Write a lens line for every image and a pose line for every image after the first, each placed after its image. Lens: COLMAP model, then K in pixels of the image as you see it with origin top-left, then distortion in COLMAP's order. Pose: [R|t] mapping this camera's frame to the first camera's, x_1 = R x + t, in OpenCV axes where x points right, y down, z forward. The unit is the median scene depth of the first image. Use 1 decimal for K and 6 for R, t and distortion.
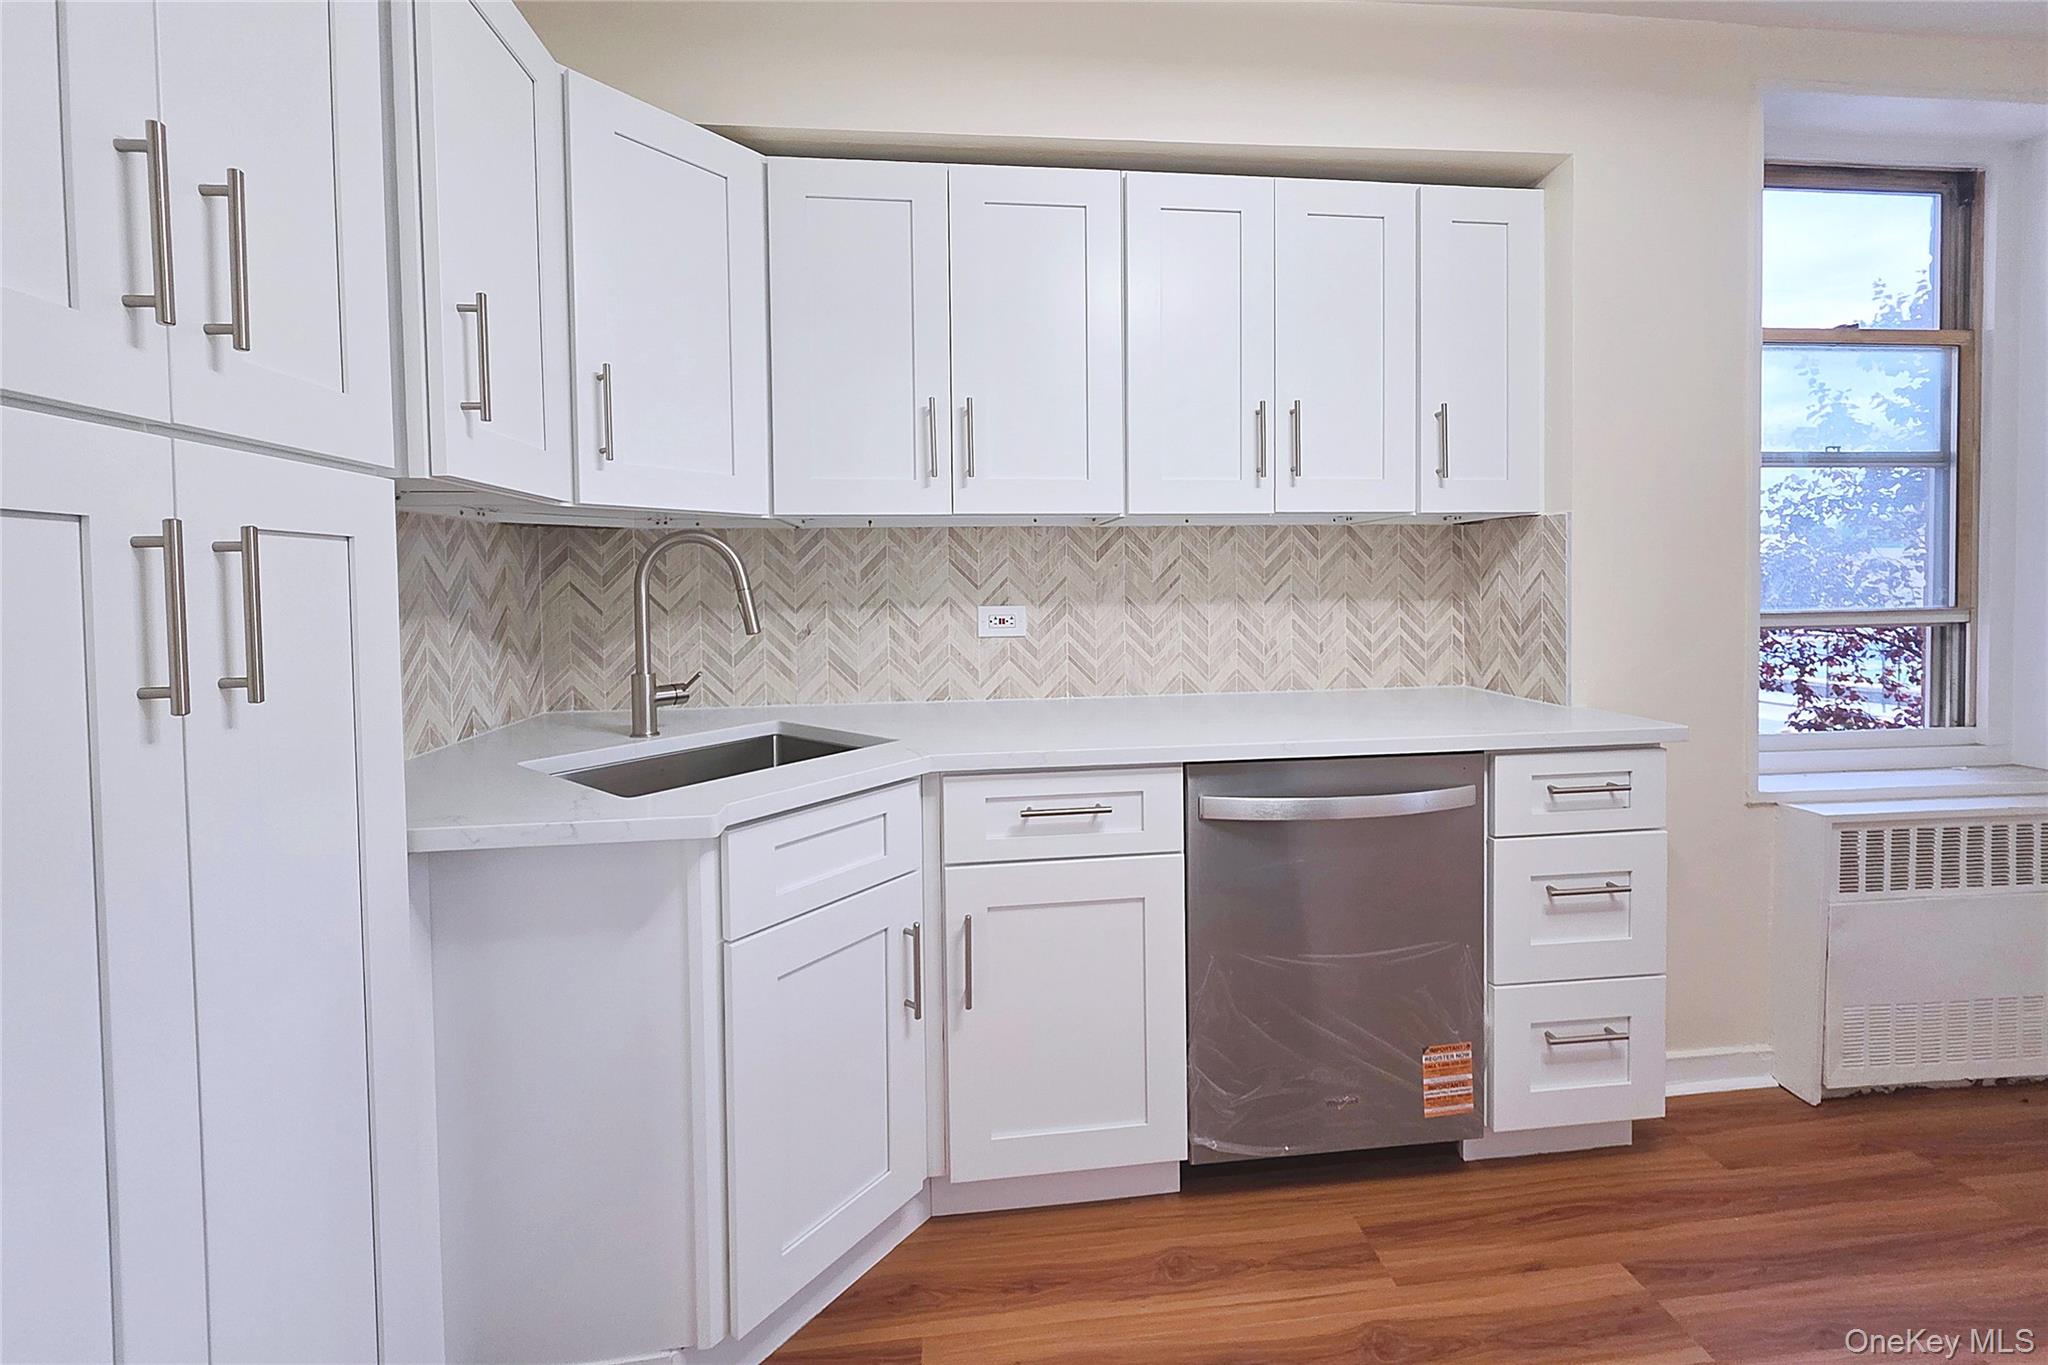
lens RADIAL K [[820.1, 0, 1024.9], [0, 820.1, 603.1], [0, 0, 1]] dist [0.002340, 0.000288]
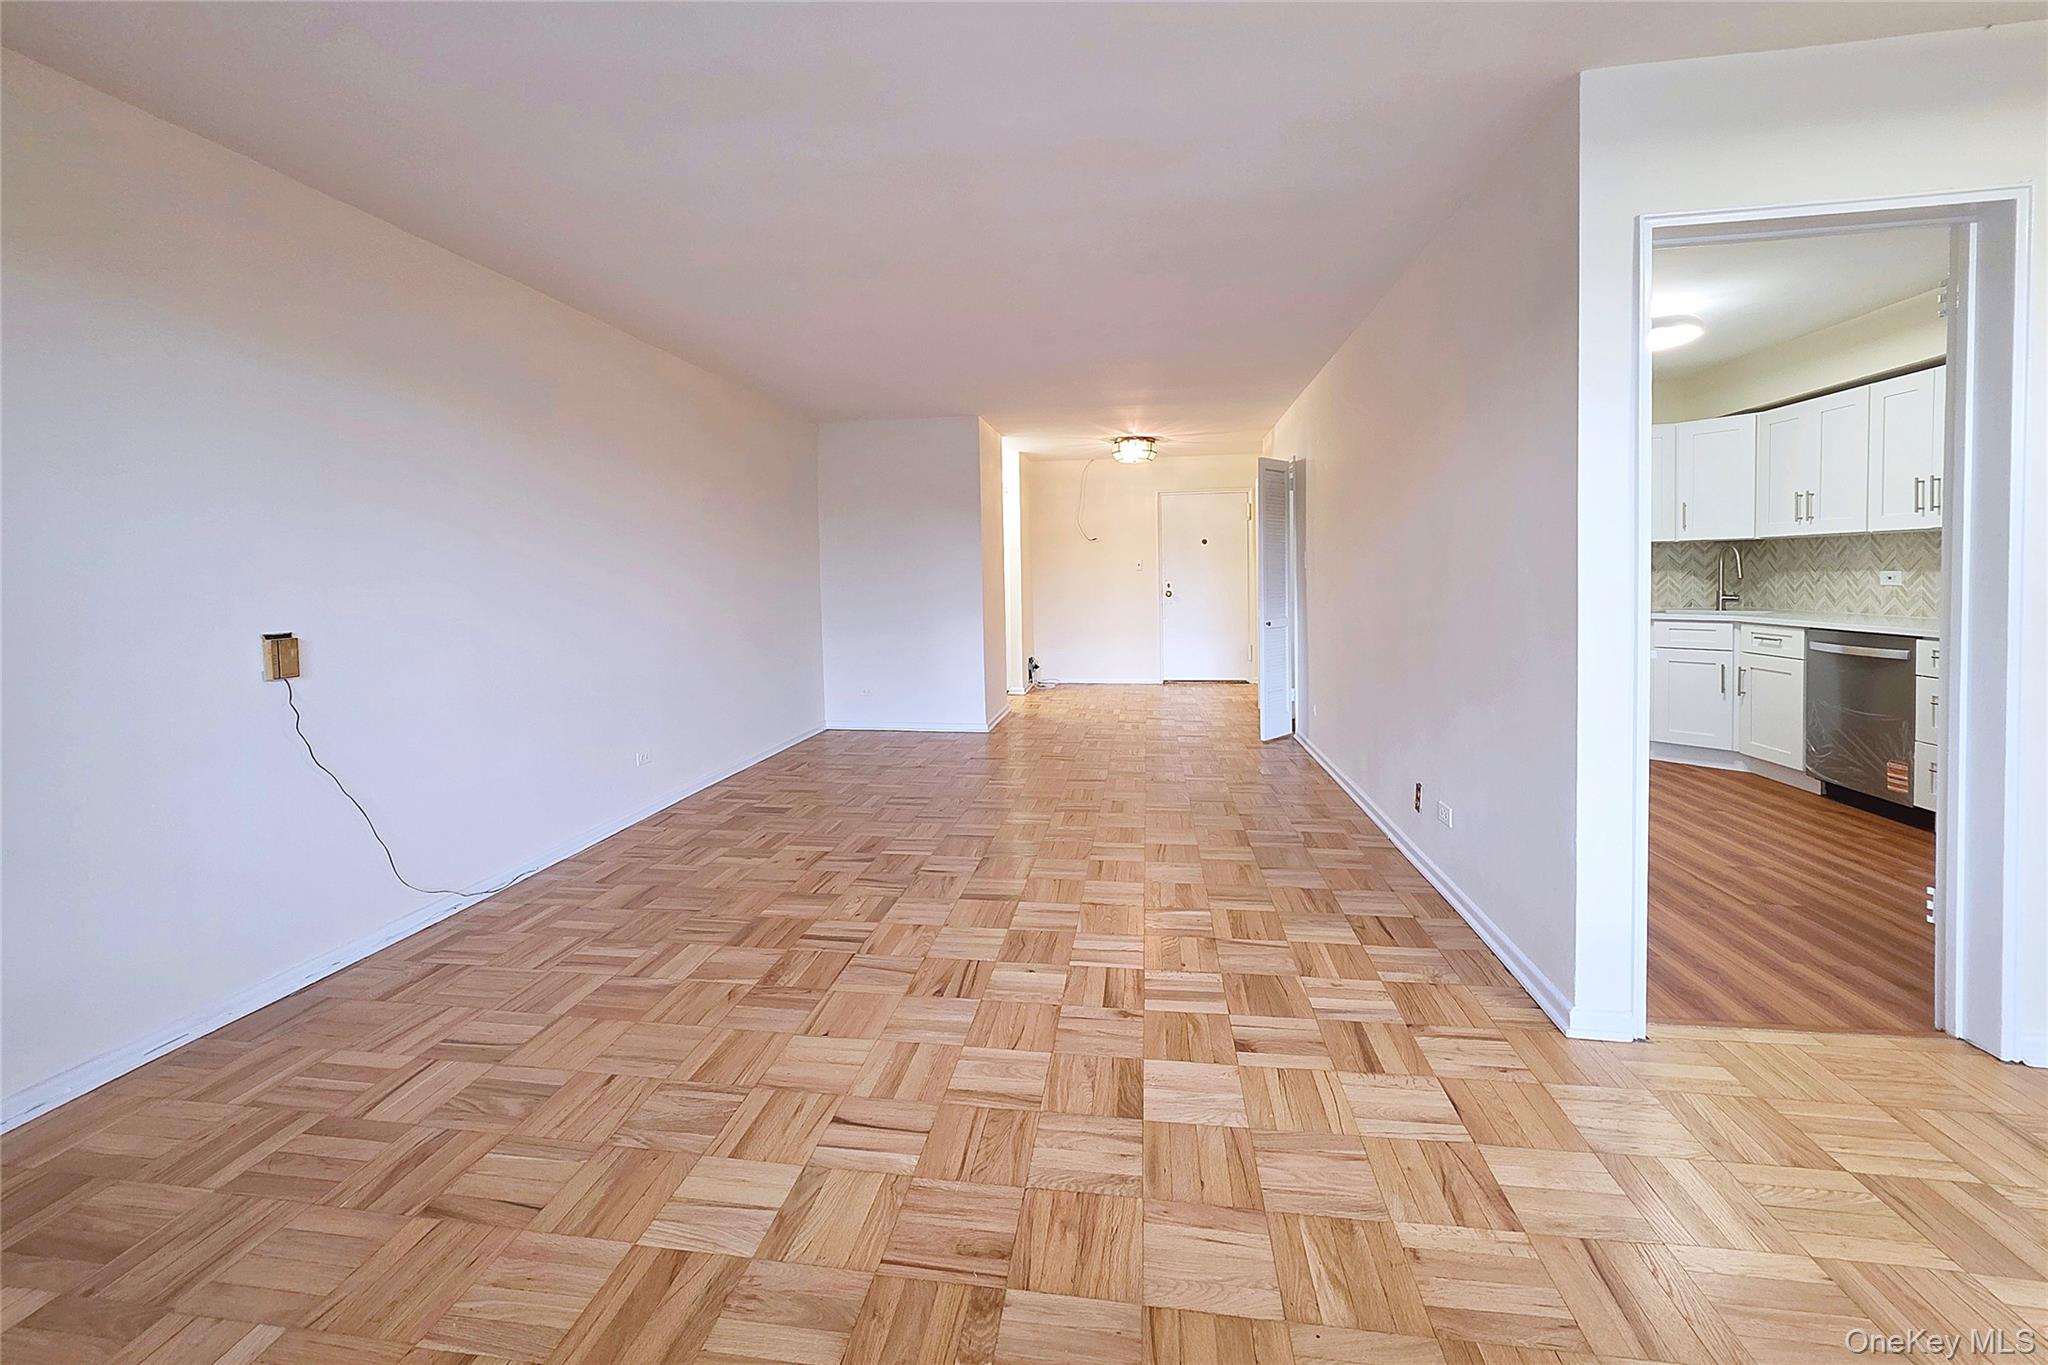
lens RADIAL K [[820.1, 0, 1024.9], [0, 820.1, 603.1], [0, 0, 1]] dist [0.002340, 0.000288]
pose [[-0.243665, 0.052543, -0.968435, 2.560179], [-0.000793, 0.998520, 0.054375, -0.026839], [0.969859, 0.014018, -0.243263, -0.640682]]
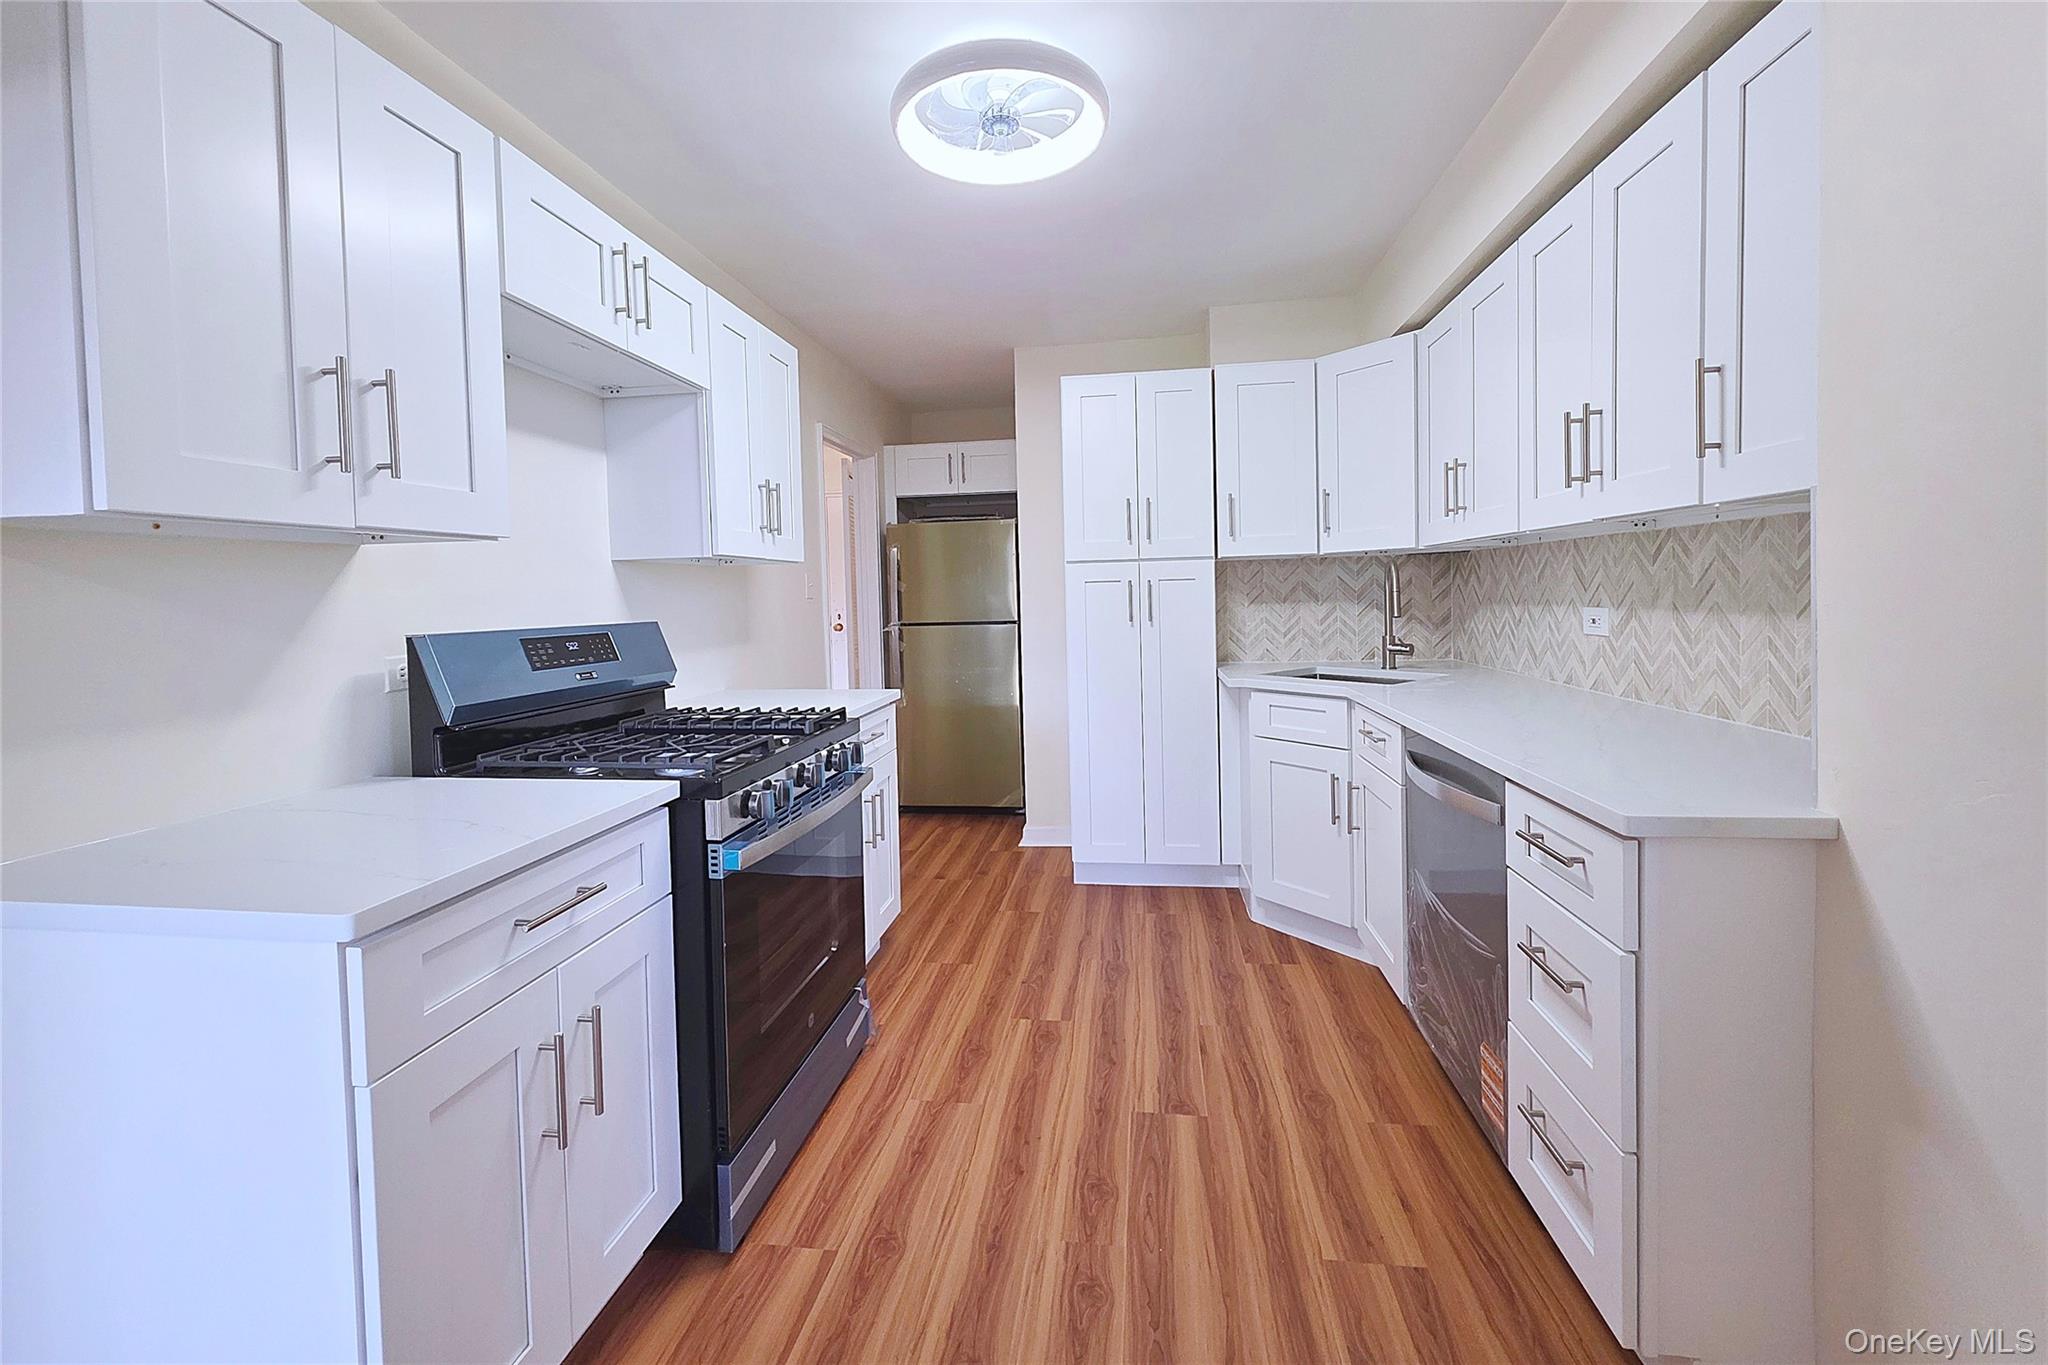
lens RADIAL K [[809.7, 0, 1023.1], [0, 809.7, 618.1], [0, 0, 1]] dist [0.000815, 0.000116]
pose [[-0.244478, 0.050077, -0.968361, 1.224108], [0.003870, 0.998708, 0.050669, -0.040815], [0.969647, 0.008640, -0.244356, 0.515511]]
